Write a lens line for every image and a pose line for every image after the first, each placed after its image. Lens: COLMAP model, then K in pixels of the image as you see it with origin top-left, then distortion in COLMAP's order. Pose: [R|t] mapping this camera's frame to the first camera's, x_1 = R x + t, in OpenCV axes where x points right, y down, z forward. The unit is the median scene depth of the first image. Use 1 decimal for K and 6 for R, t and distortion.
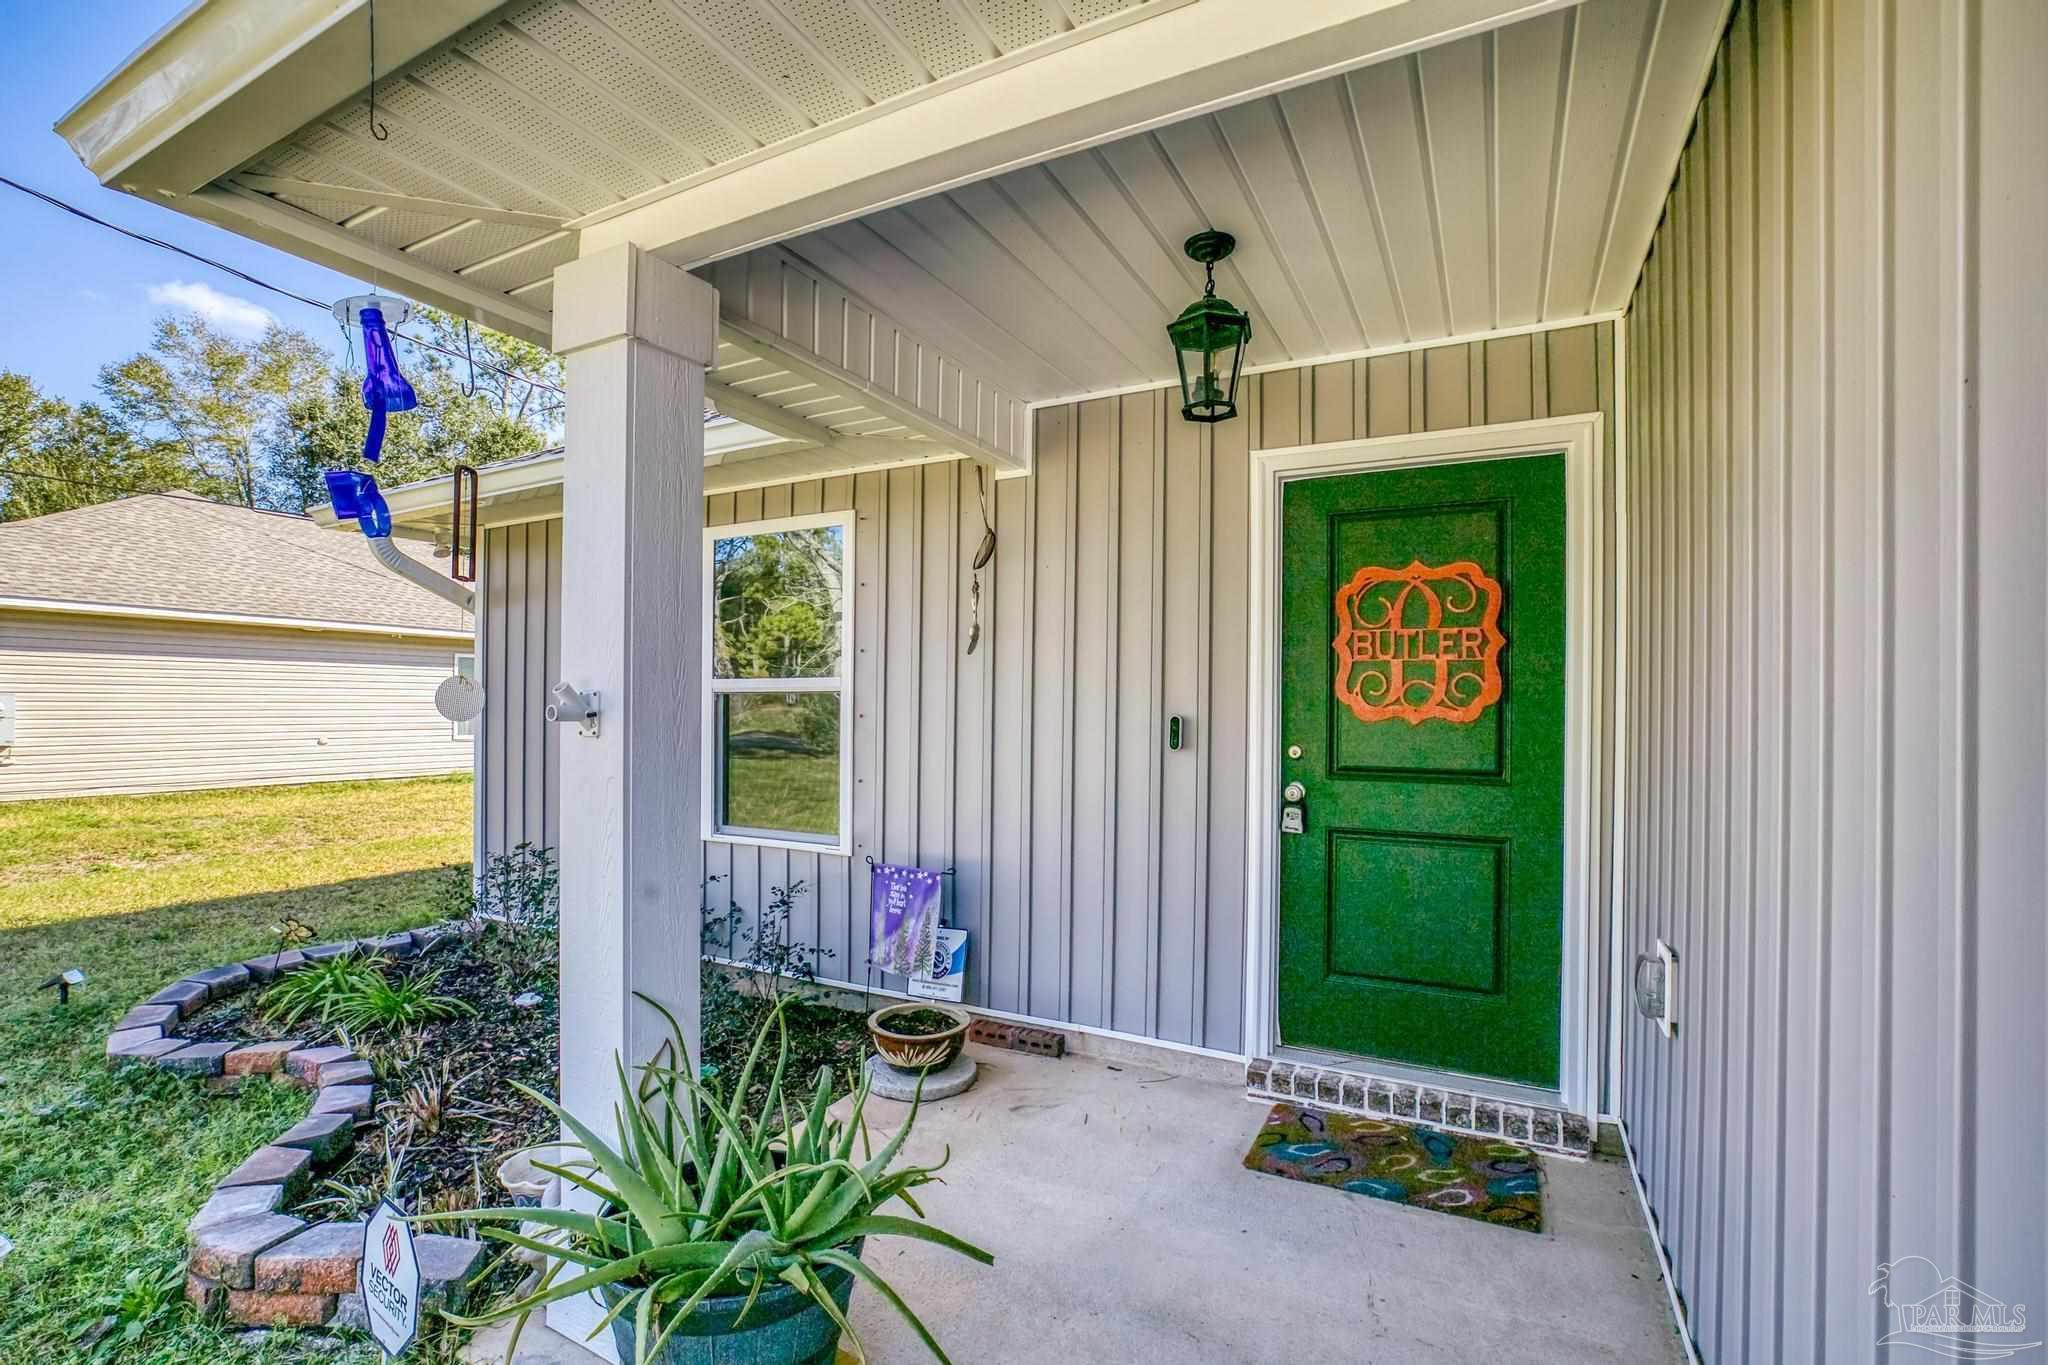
lens RADIAL K [[918.3, 0, 1022.9], [0, 918.3, 701.7], [0, 0, 1]] dist [-0.049201, 0.046610]
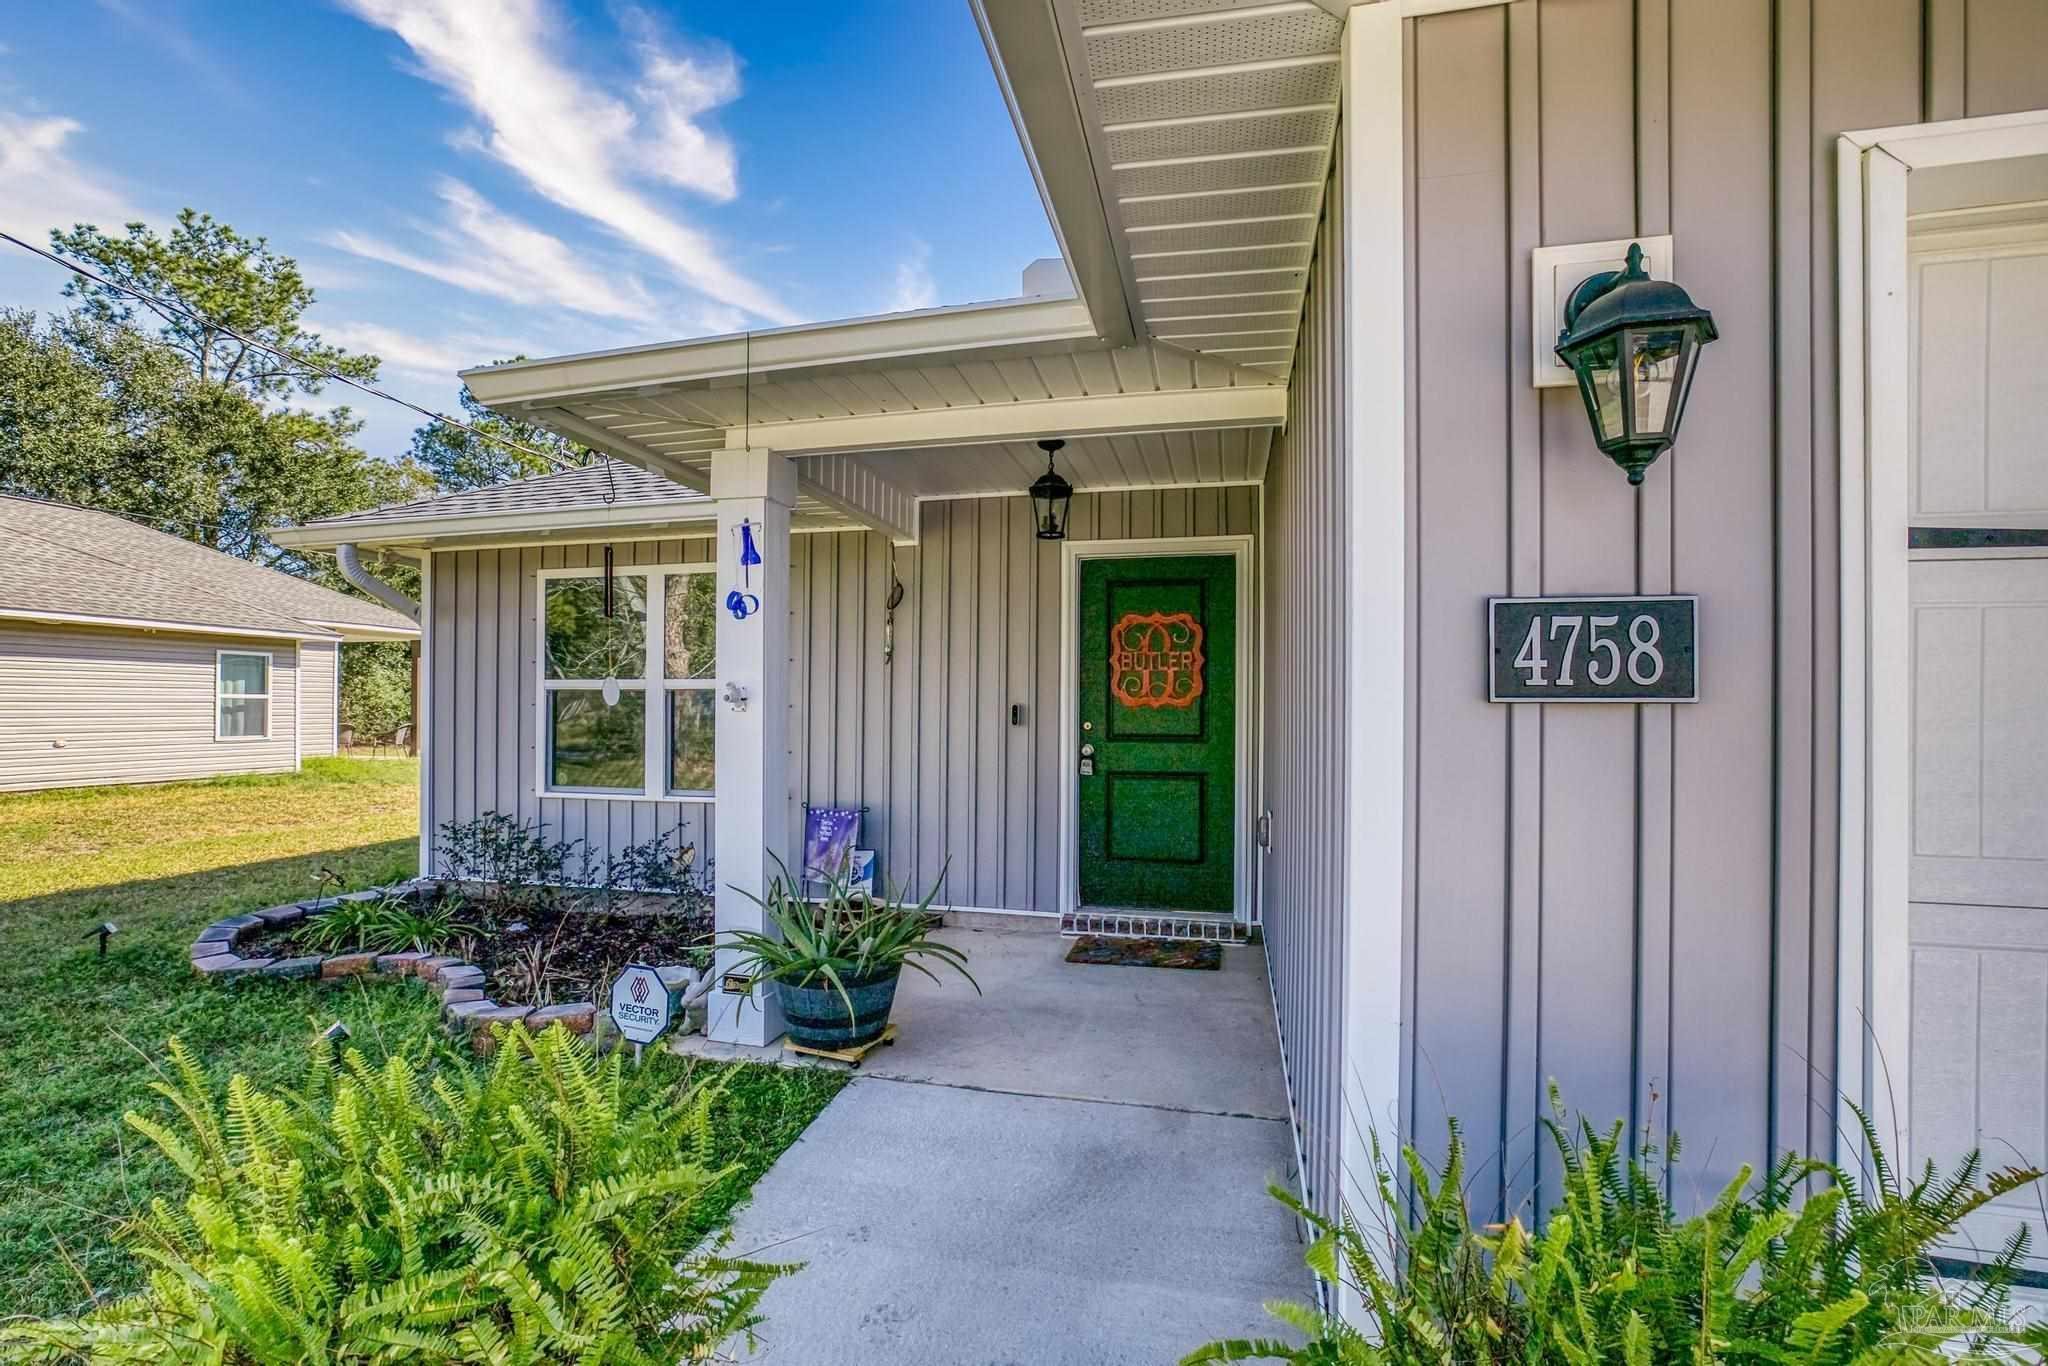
lens RADIAL K [[870.5, 0, 1024.6], [0, 870.5, 703.8], [0, 0, 1]] dist [0.009665, 0.000092]
pose [[0.967754, -0.003017, 0.251880, -0.210928], [0.002302, 0.999992, 0.003131, 0.010733], [-0.251888, -0.002450, 0.967753, -0.496245]]
